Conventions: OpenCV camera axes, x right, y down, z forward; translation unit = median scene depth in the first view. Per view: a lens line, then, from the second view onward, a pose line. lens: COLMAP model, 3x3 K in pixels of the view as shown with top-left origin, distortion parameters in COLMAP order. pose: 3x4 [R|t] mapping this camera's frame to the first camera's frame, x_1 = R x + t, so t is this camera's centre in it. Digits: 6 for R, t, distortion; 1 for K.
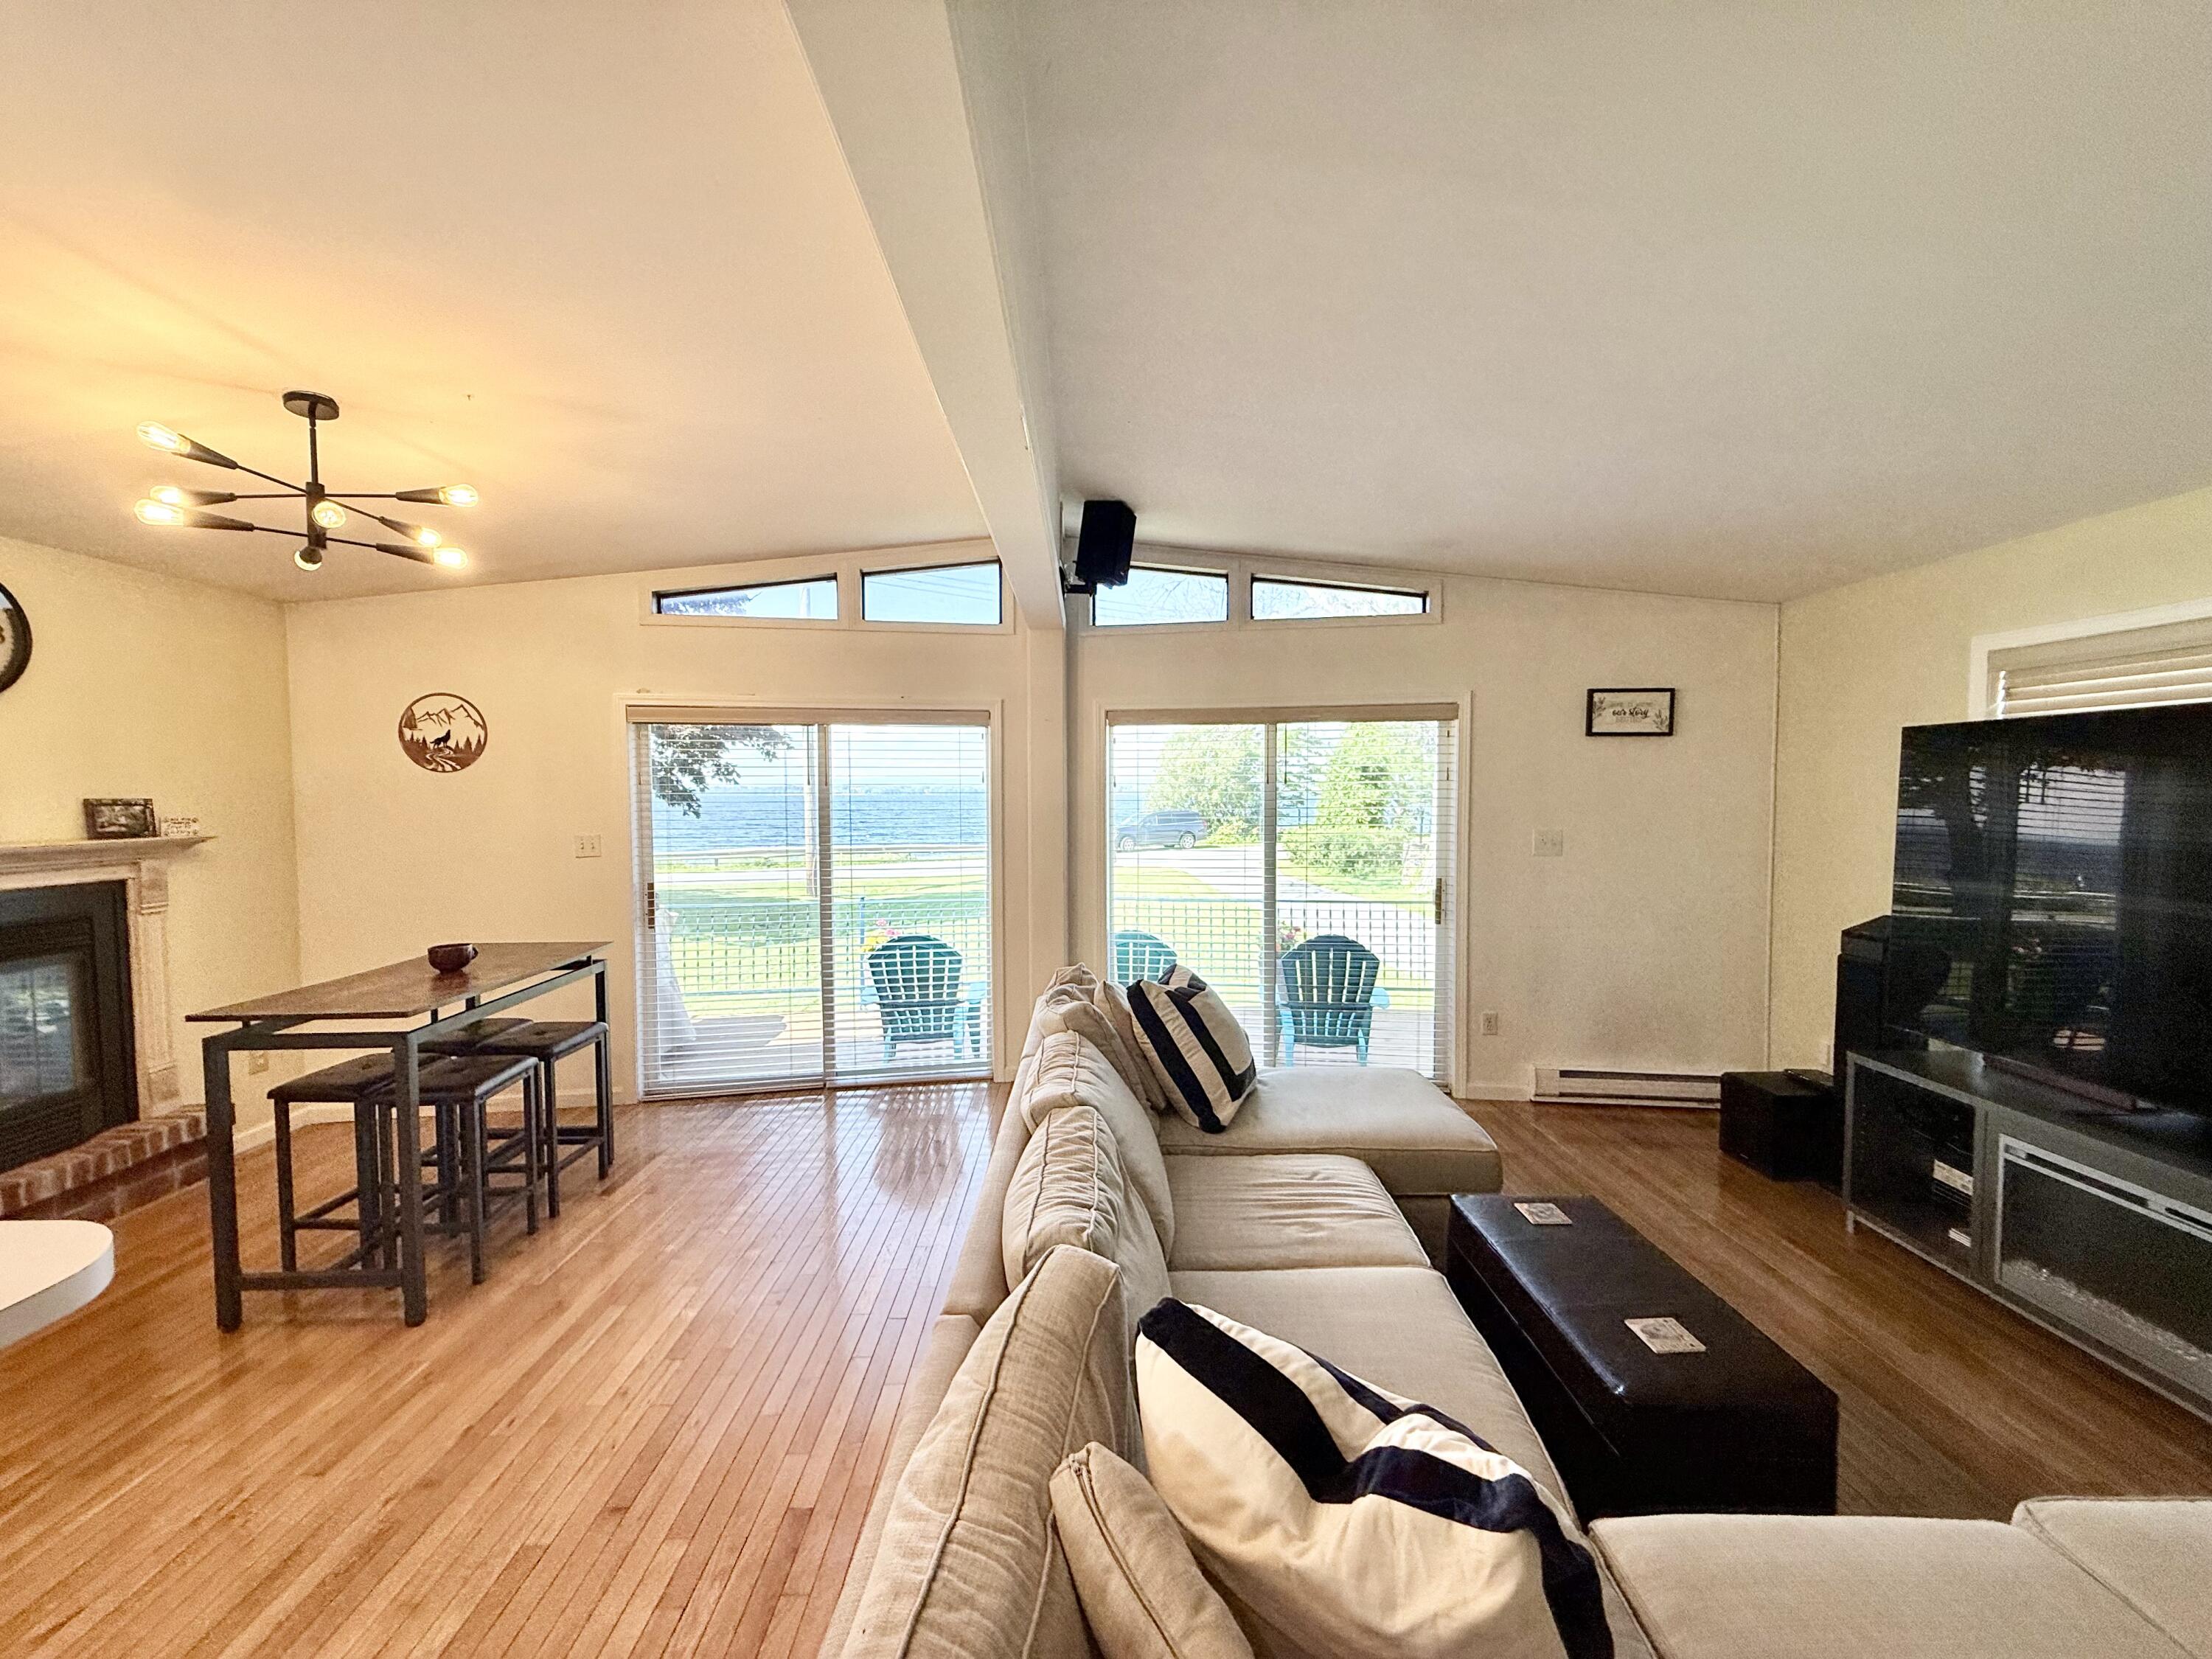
lens RADIAL K [[882.0, 0, 1104.5], [0, 882.0, 833.1], [0, 0, 1]] dist [-0.001065, 0.000366]
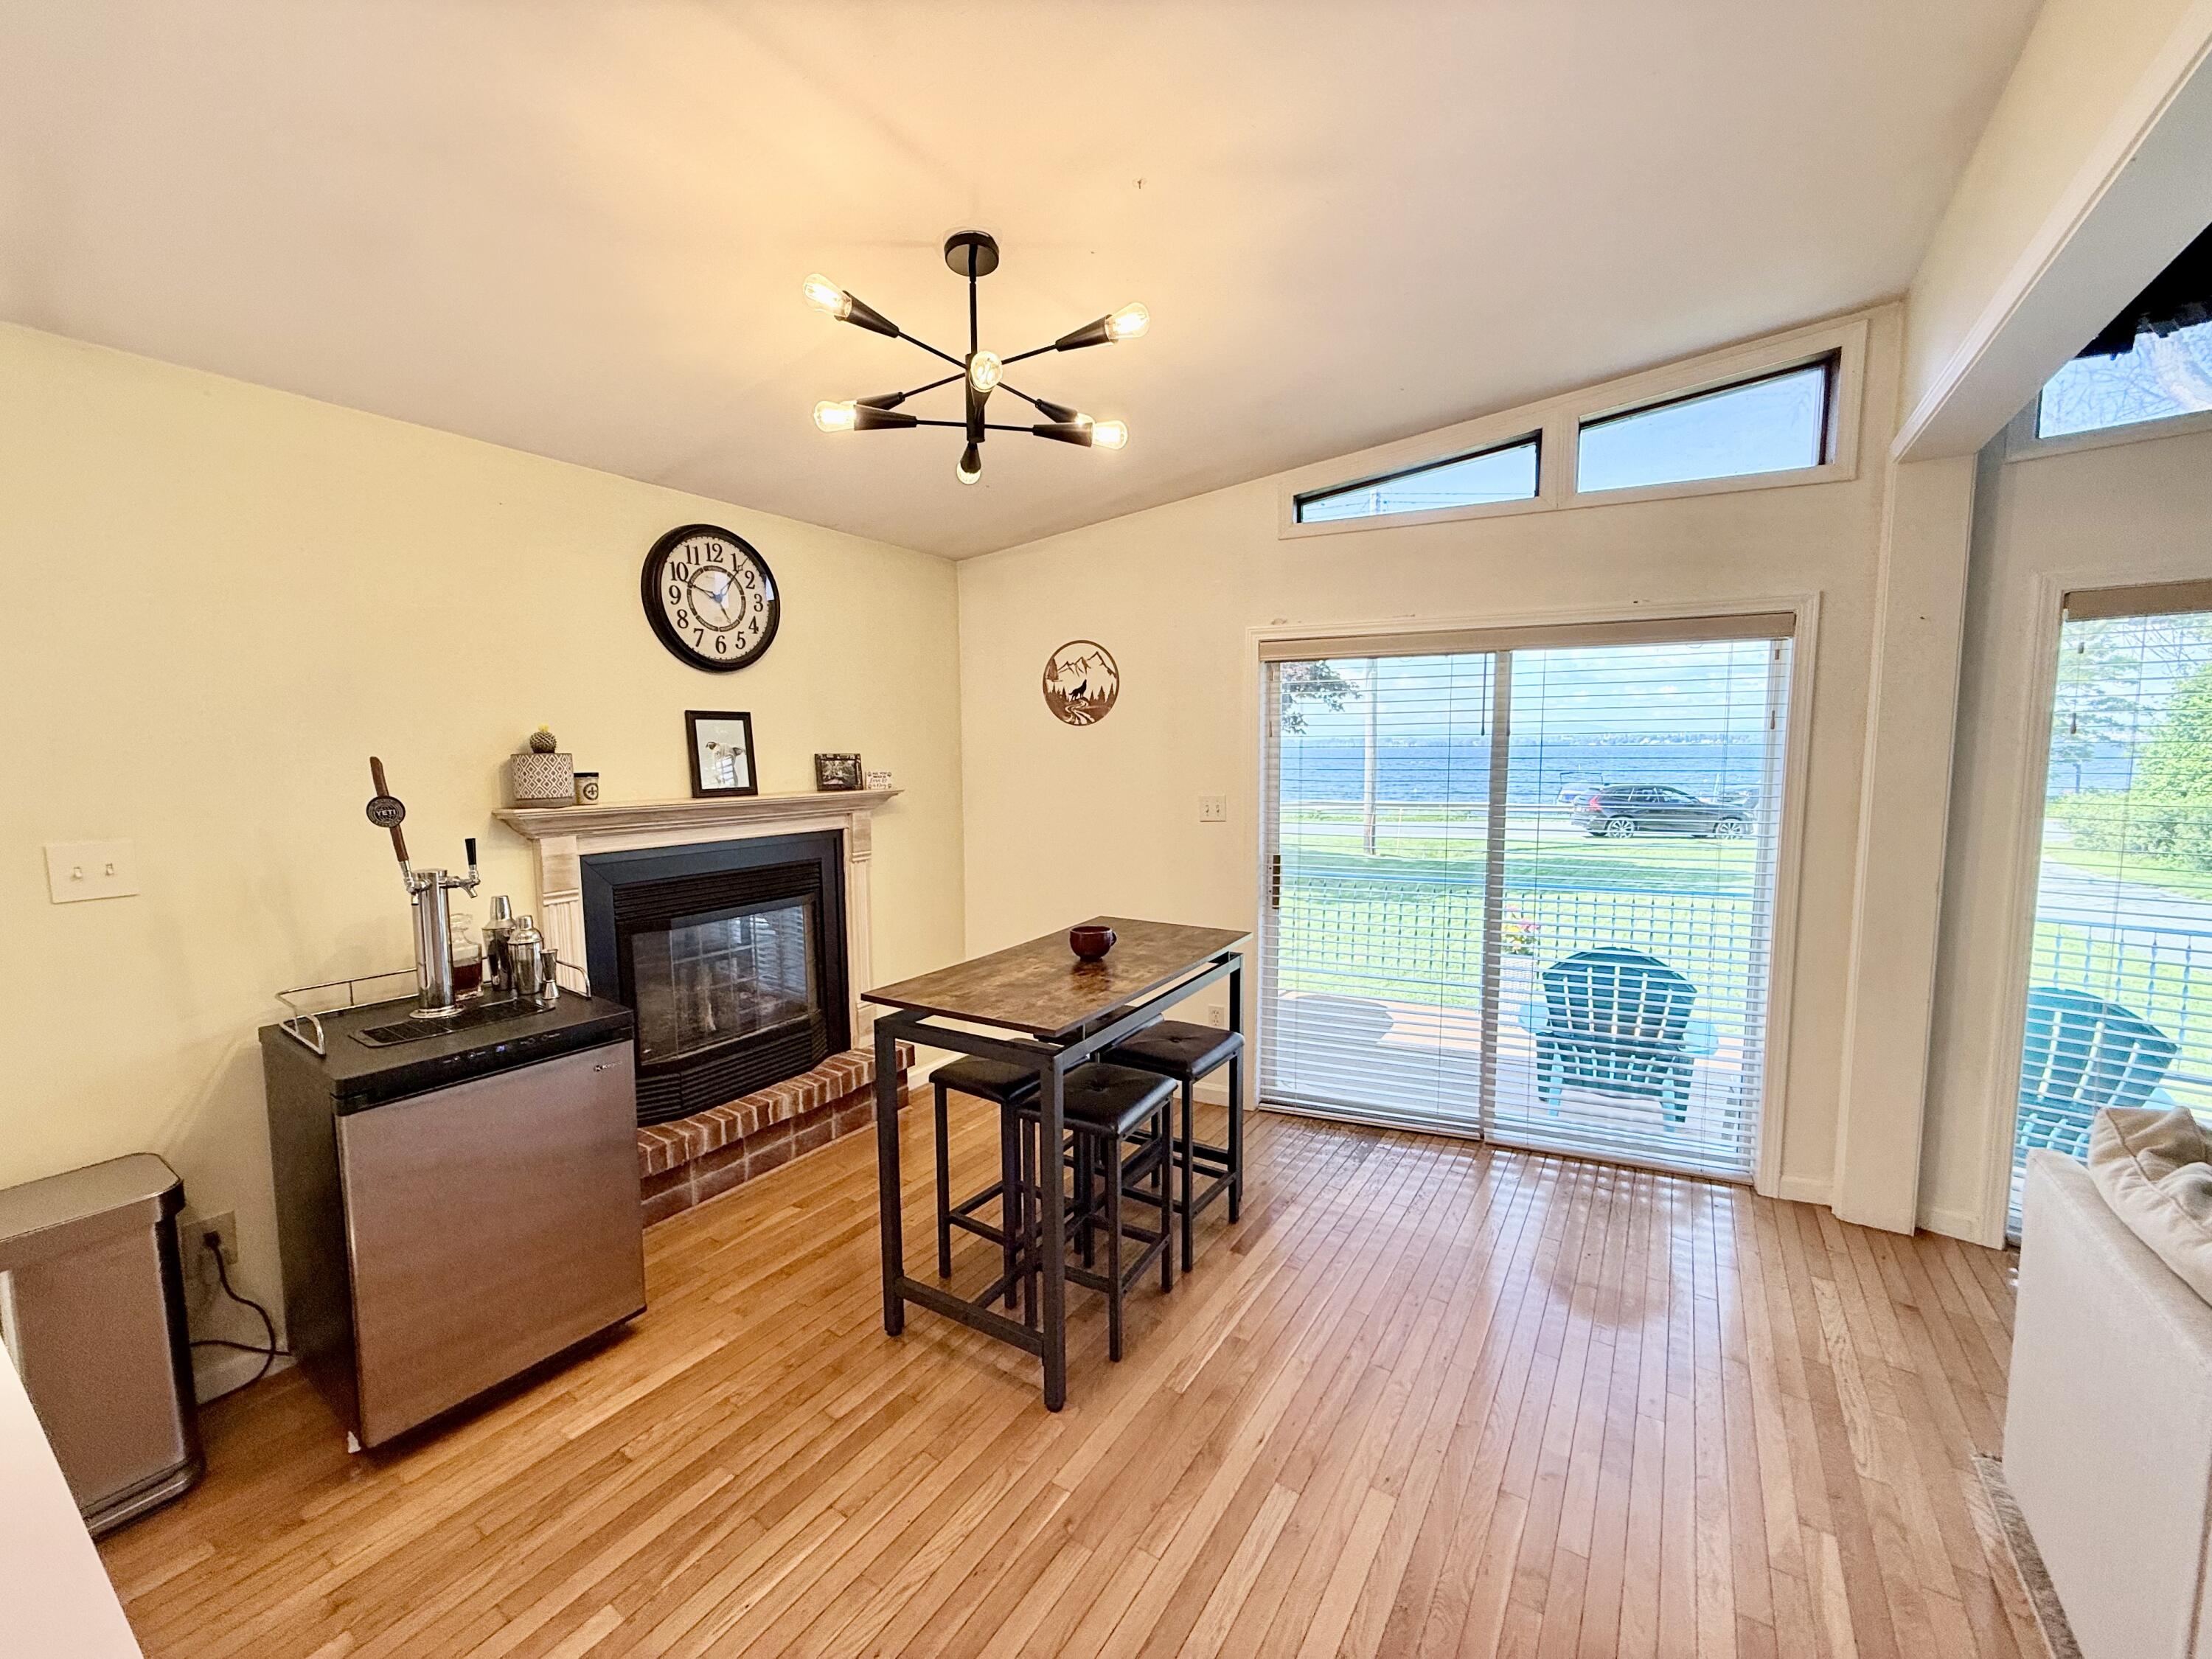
lens RADIAL K [[882.0, 0, 1106.5], [0, 882.0, 837.5], [0, 0, 1]] dist [-0.001065, 0.000366]
pose [[0.829997, 0.055102, -0.555040, -0.241501], [-0.022227, 0.997585, 0.065797, -0.015224], [0.557325, -0.042274, 0.829217, 0.282968]]
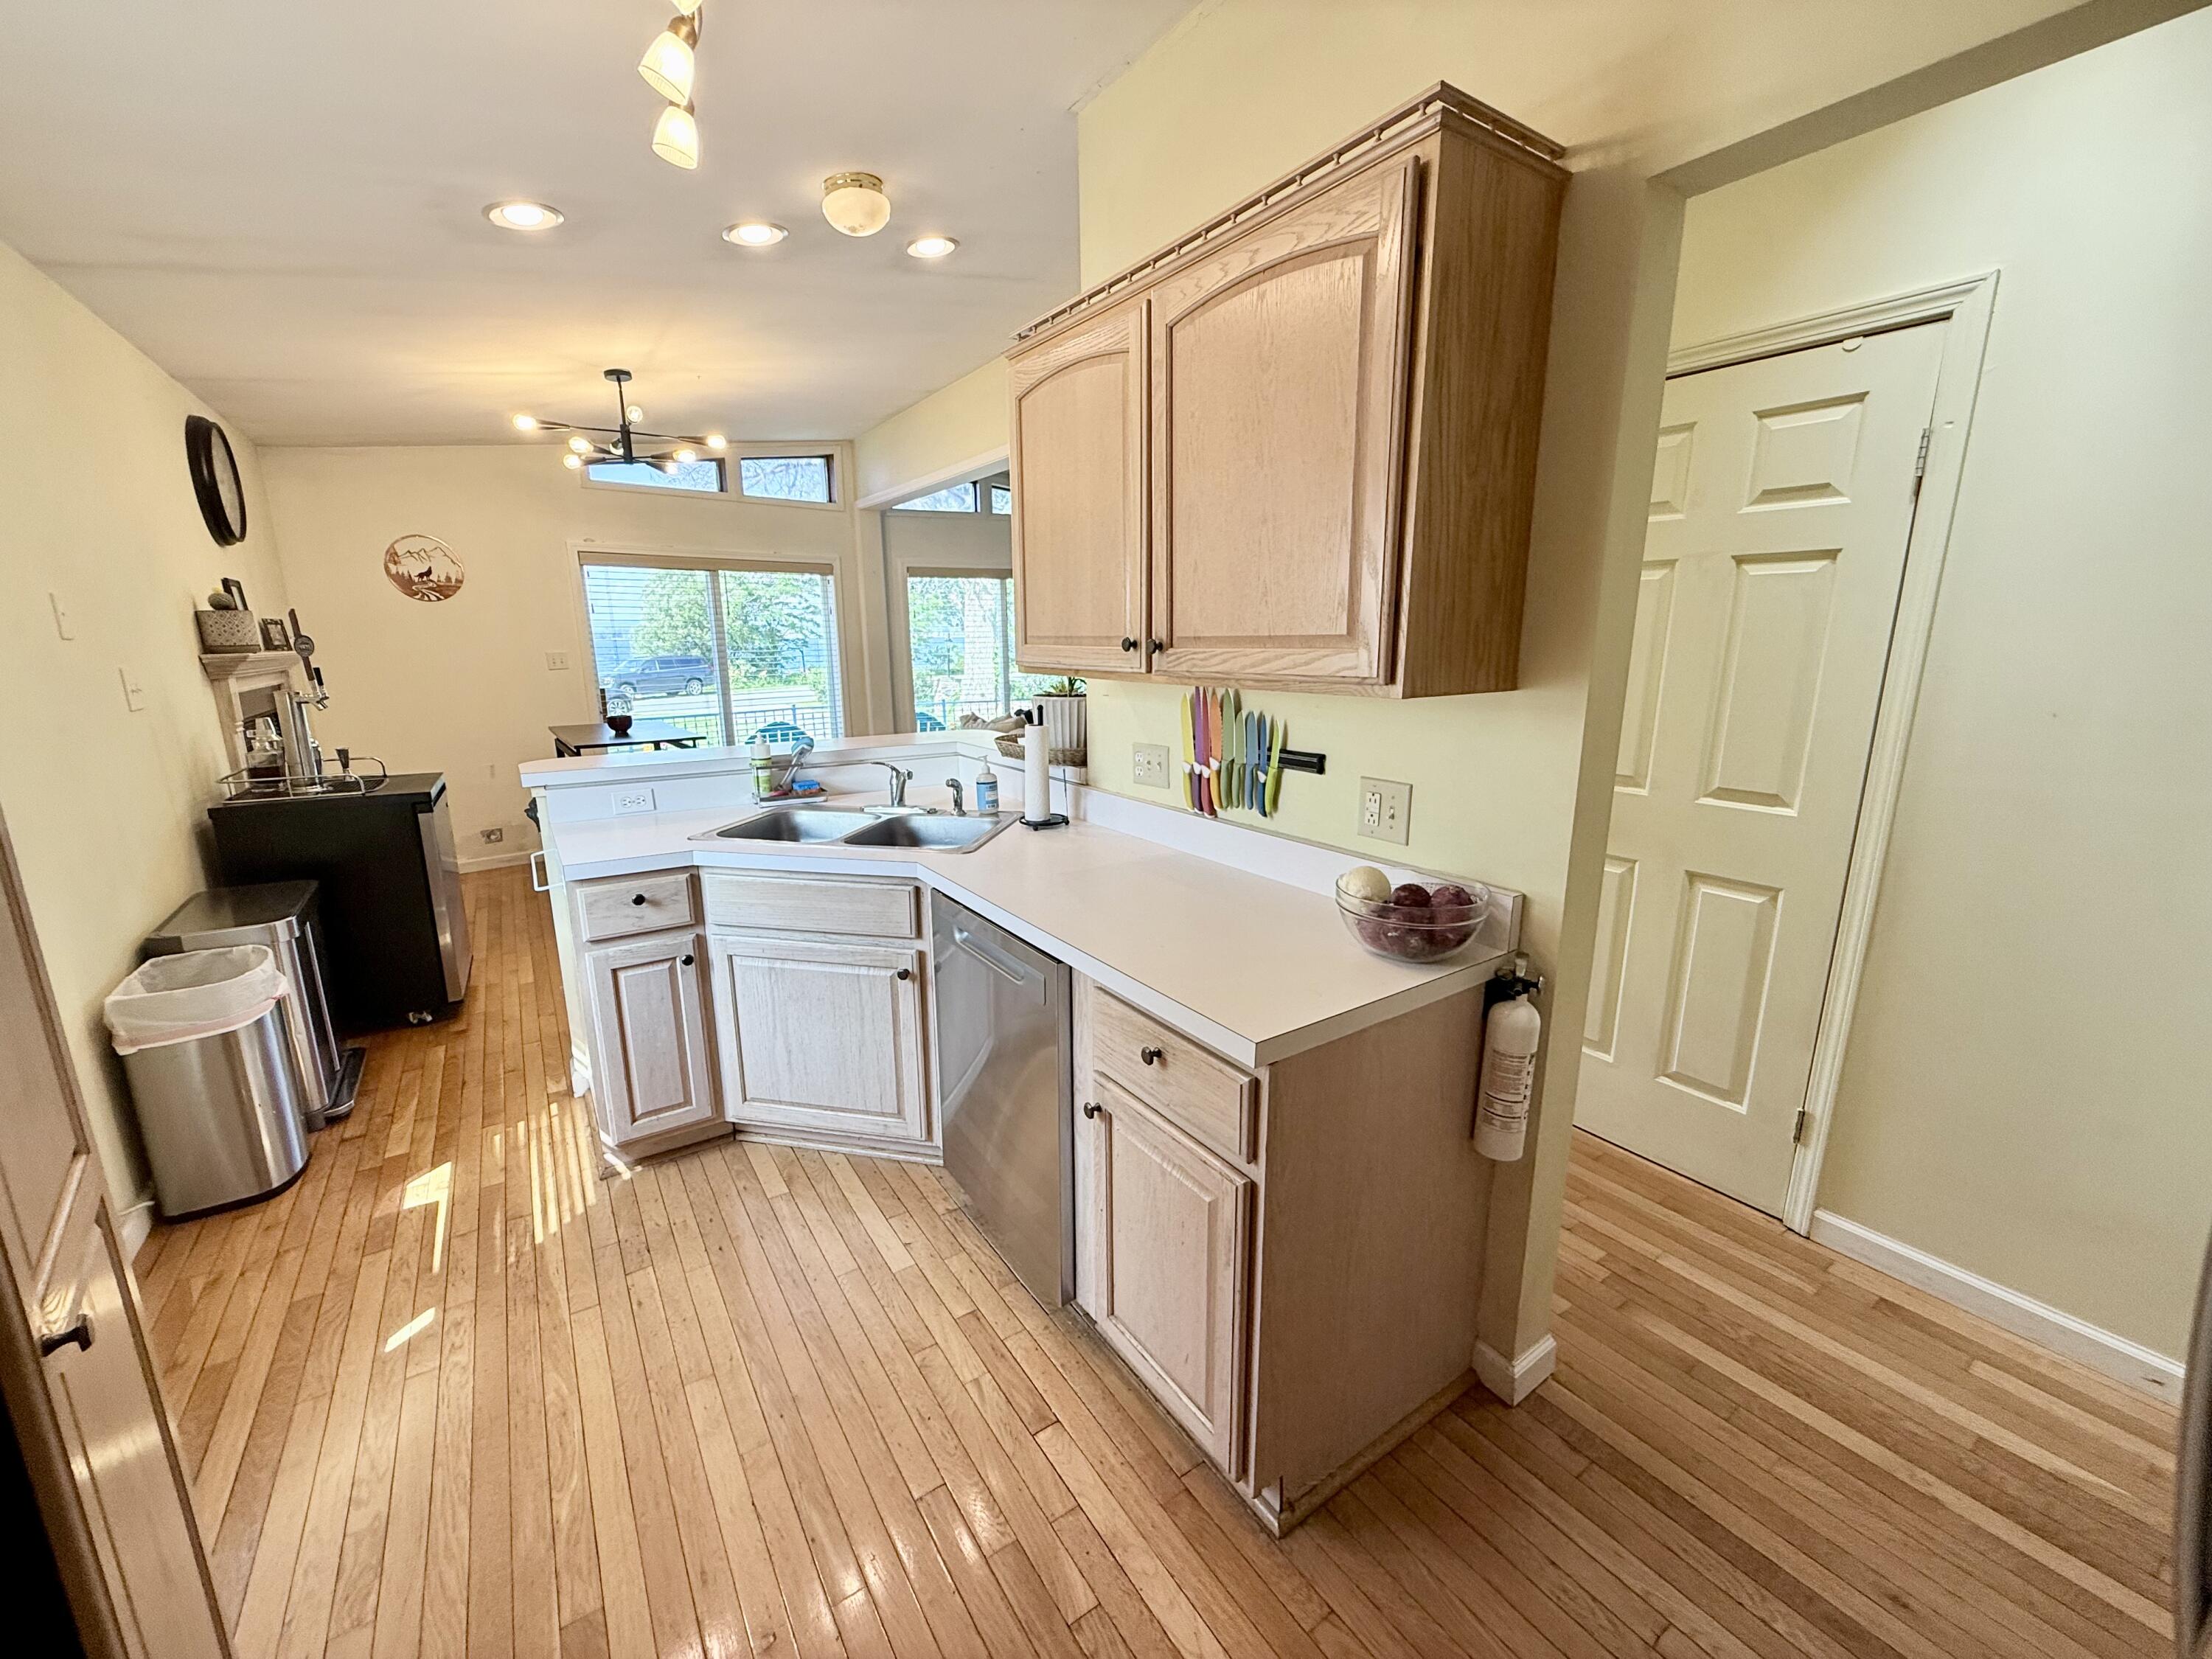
lens RADIAL K [[882.0, 0, 1103.9], [0, 882.0, 828.2], [0, 0, 1]] dist [-0.001065, 0.000366]
pose [[0.831573, -0.124444, 0.541294, -0.821280], [0.032985, 0.983921, 0.175530, 0.070854], [-0.554435, -0.128112, 0.822308, -0.713587]]
